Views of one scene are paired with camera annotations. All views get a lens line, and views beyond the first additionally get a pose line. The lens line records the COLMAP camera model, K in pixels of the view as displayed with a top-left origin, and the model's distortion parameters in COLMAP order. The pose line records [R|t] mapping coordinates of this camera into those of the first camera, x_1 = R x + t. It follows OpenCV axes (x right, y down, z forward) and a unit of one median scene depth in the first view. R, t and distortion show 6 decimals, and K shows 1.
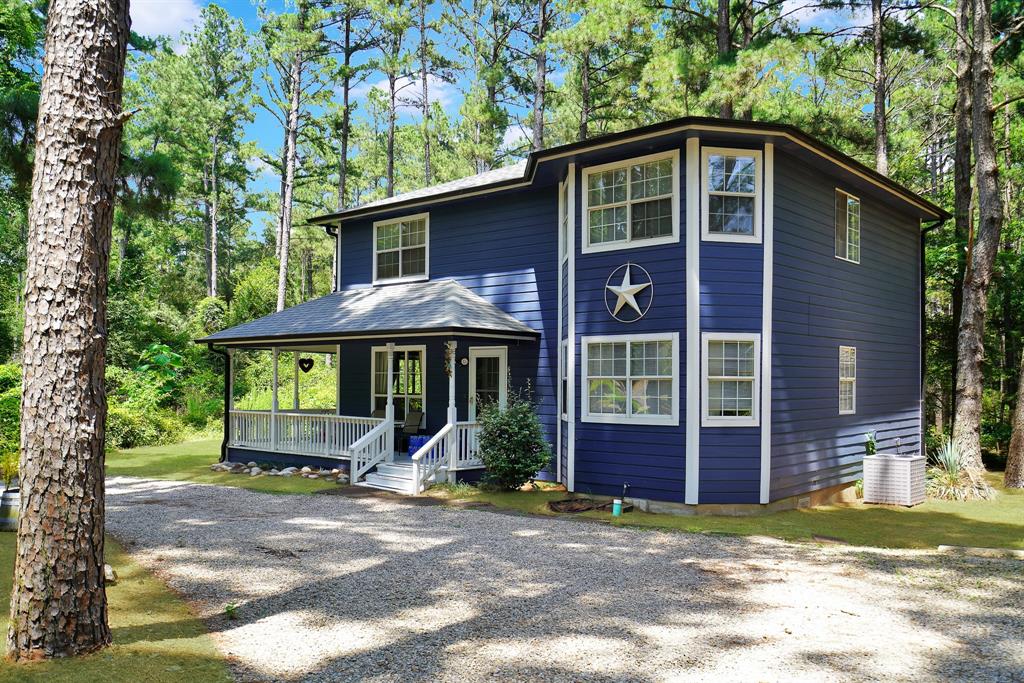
lens RADIAL K [[848.0, 0, 510.2], [0, 848.0, 375.0], [0, 0, 1]] dist [0.009599, -0.012799]
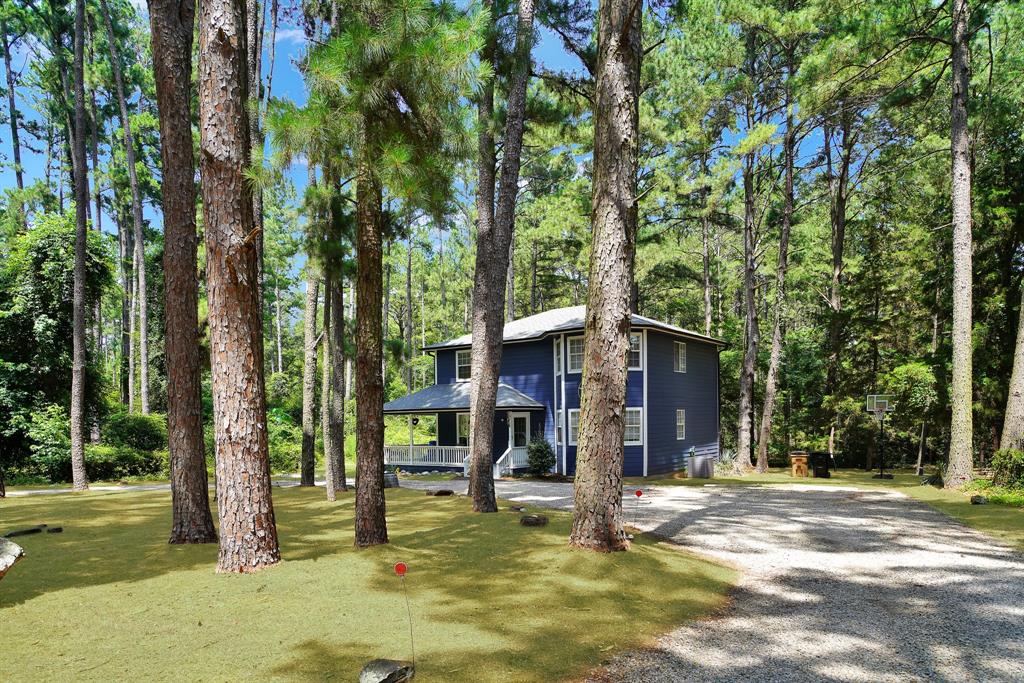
lens RADIAL K [[674.5, 0, 510.8], [0, 674.5, 439.9], [0, 0, 1]] dist [0.019960, -0.002142]
pose [[0.995998, -0.023832, 0.086138, -0.236082], [0.020957, 0.999198, 0.034130, -0.026737], [-0.086882, -0.032188, 0.995698, -0.844965]]
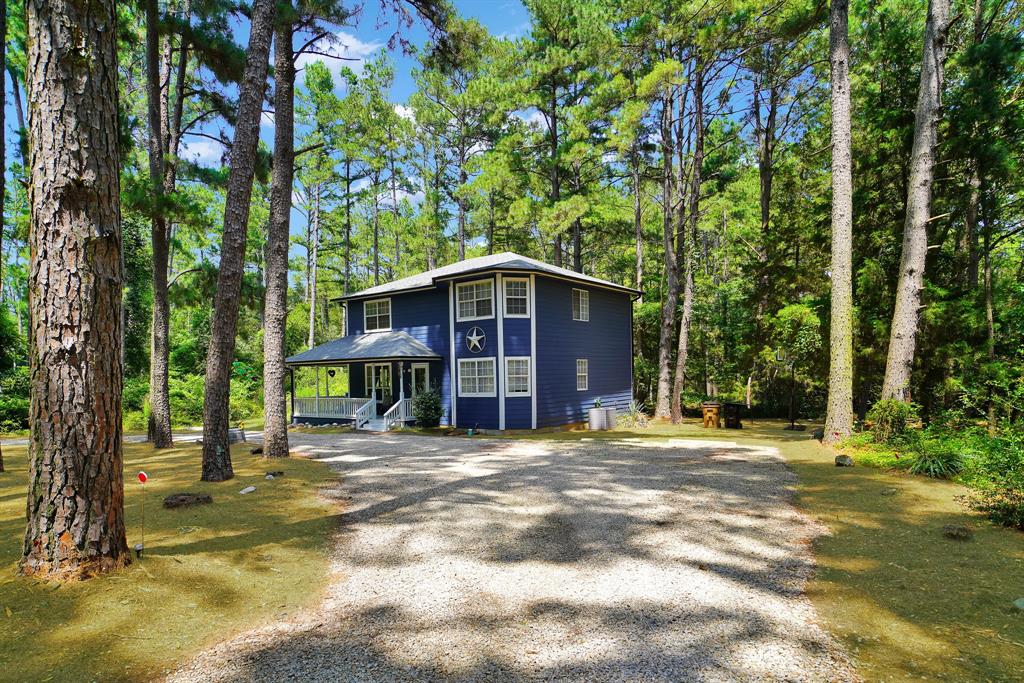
lens RADIAL K [[593.4, 0, 507.2], [0, 593.4, 393.6], [0, 0, 1]] dist [0.005476, 0.001056]
pose [[0.997679, -0.028371, 0.061897, 0.115534], [0.026044, 0.998935, 0.038085, -0.009925], [-0.062912, -0.036384, 0.997356, -0.584694]]
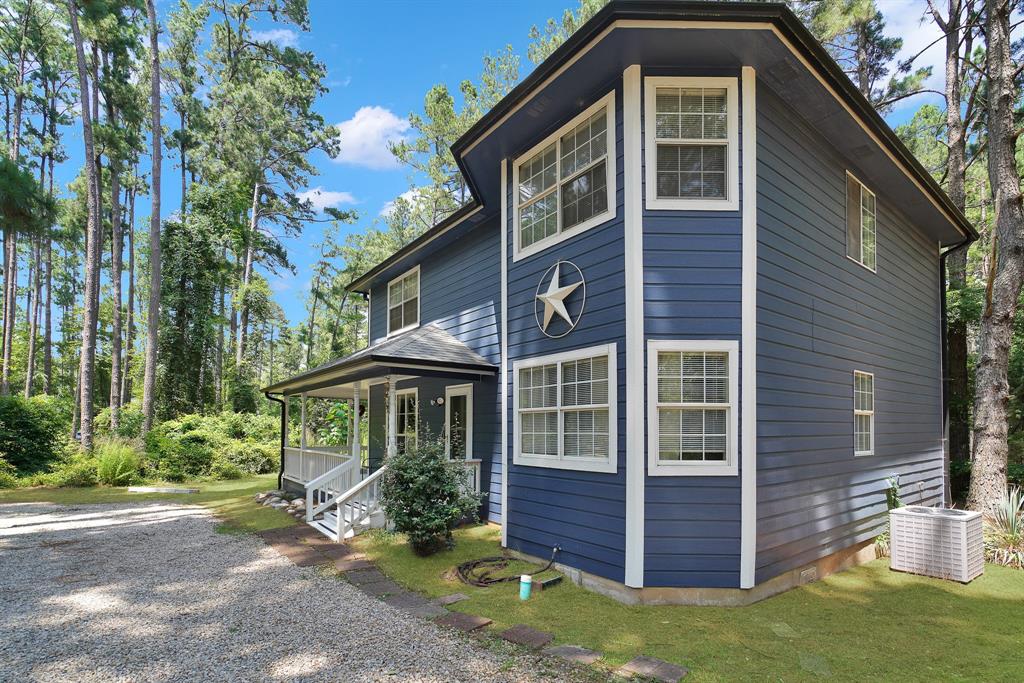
lens RADIAL K [[489.1, 0, 509.0], [0, 489.1, 421.2], [0, 0, 1]] dist [-0.006489, 0.000808]
pose [[0.979748, -0.006501, -0.200131, 0.175539], [0.004748, 0.999946, -0.009237, 0.017768], [0.200180, 0.008100, 0.979726, 0.527716]]
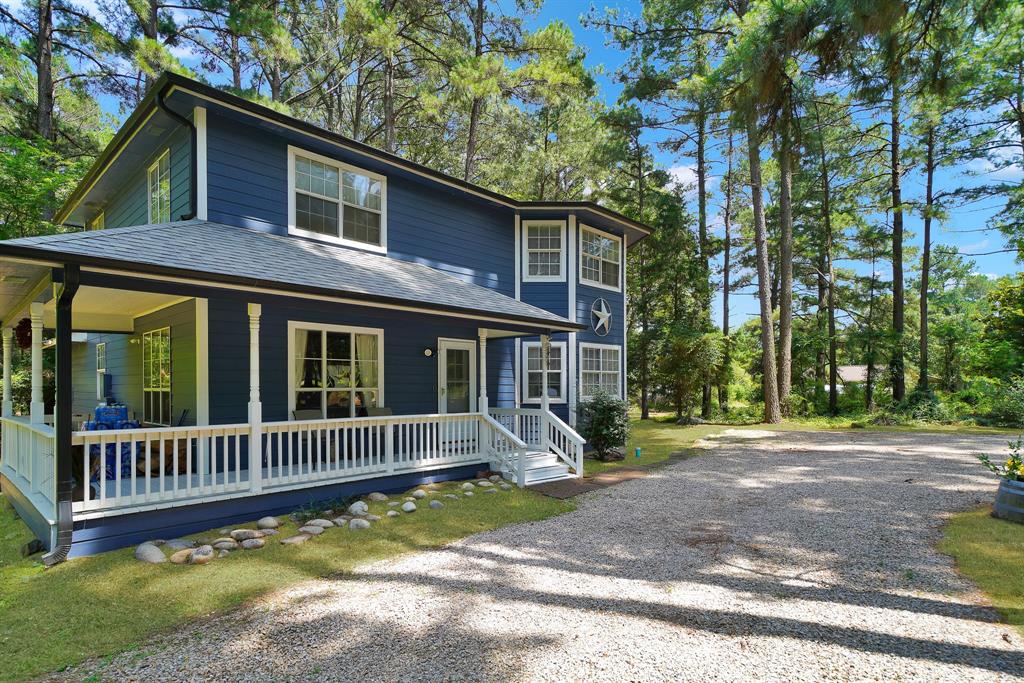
lens RADIAL K [[541.1, 0, 513.6], [0, 541.1, 387.8], [0, 0, 1]] dist [0.001050, 0.000318]
pose [[0.031844, -0.008421, 0.999457, -0.820965], [-0.004949, 0.999951, 0.008583, 0.023800], [-0.999481, -0.005220, 0.031801, 1.079309]]
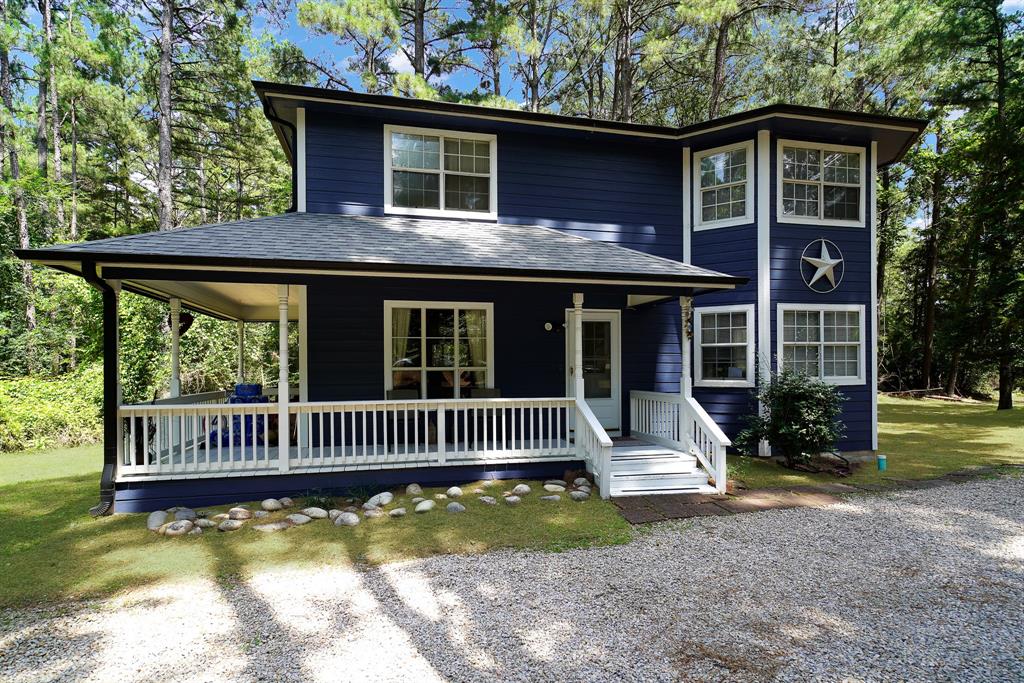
lens RADIAL K [[529.9, 0, 513.5], [0, 529.9, 367.1], [0, 0, 1]] dist [0.000437, 0.000725]
pose [[0.577972, -0.011788, 0.815972, -0.623374], [0.002424, 0.999916, 0.012728, 0.023028], [-0.816053, -0.005379, 0.577952, 0.888569]]
